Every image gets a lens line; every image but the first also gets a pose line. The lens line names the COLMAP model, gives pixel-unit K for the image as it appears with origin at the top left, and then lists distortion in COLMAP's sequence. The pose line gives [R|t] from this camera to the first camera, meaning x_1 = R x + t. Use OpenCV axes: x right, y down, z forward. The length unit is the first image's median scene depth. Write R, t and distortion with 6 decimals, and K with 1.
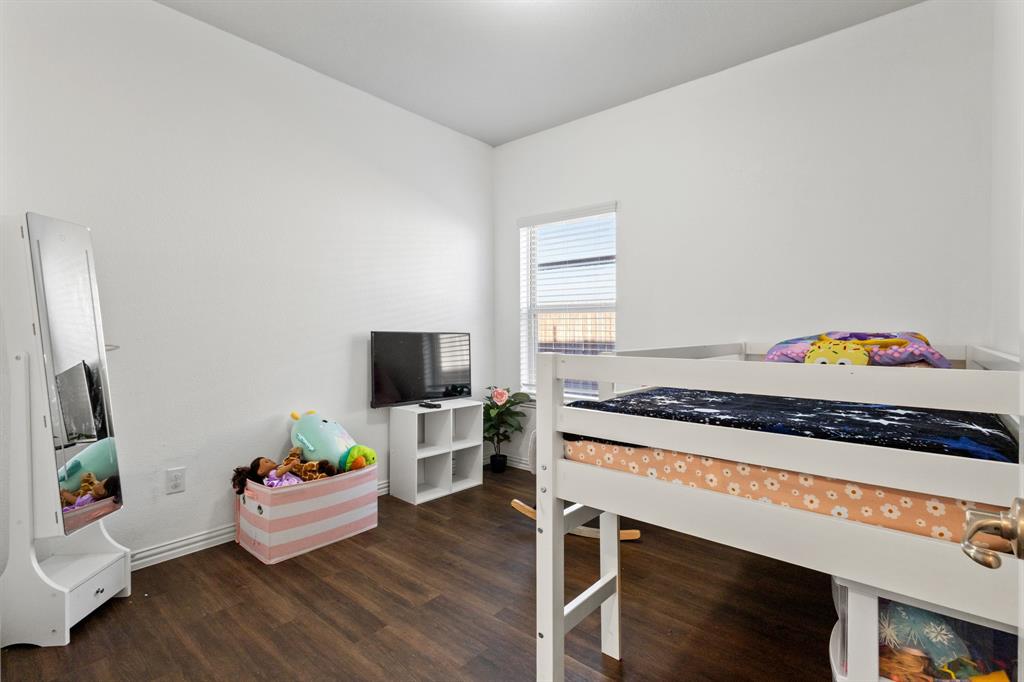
lens RADIAL K [[484.3, 0, 514.3], [0, 484.3, 333.3], [0, 0, 1]] dist [0.014558, 0.000068]
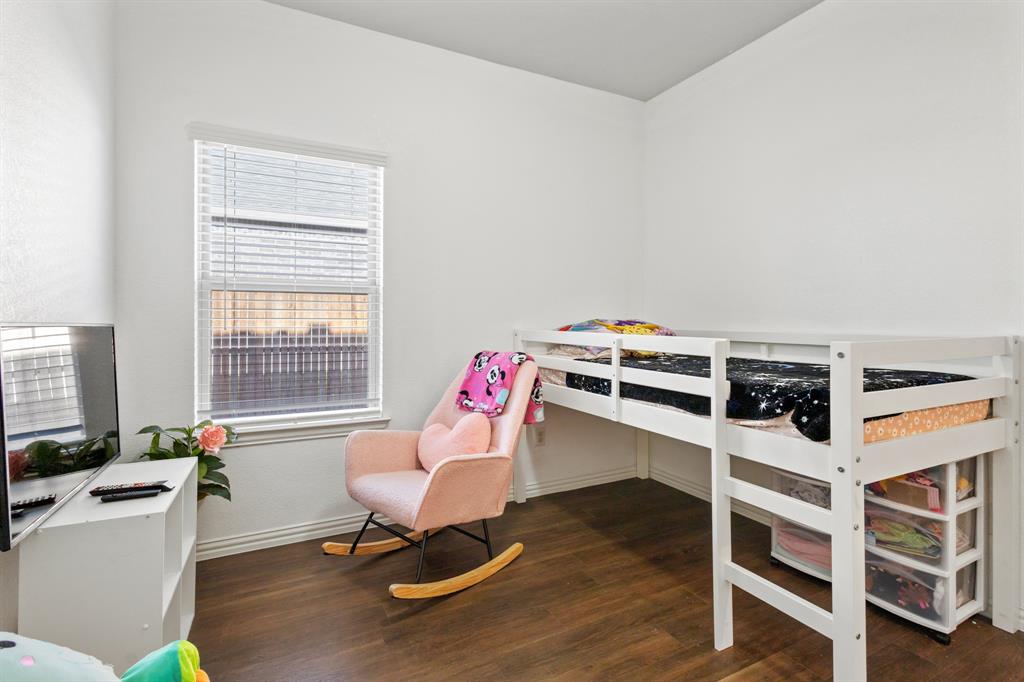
lens RADIAL K [[489.2, 0, 515.1], [0, 489.2, 313.7], [0, 0, 1]] dist [0.002235, 0.000434]
pose [[0.369194, 0.011631, 0.929280, -0.487462], [0.002646, 0.999904, -0.013567, -0.002564], [-0.929349, 0.007468, 0.369128, 0.557767]]
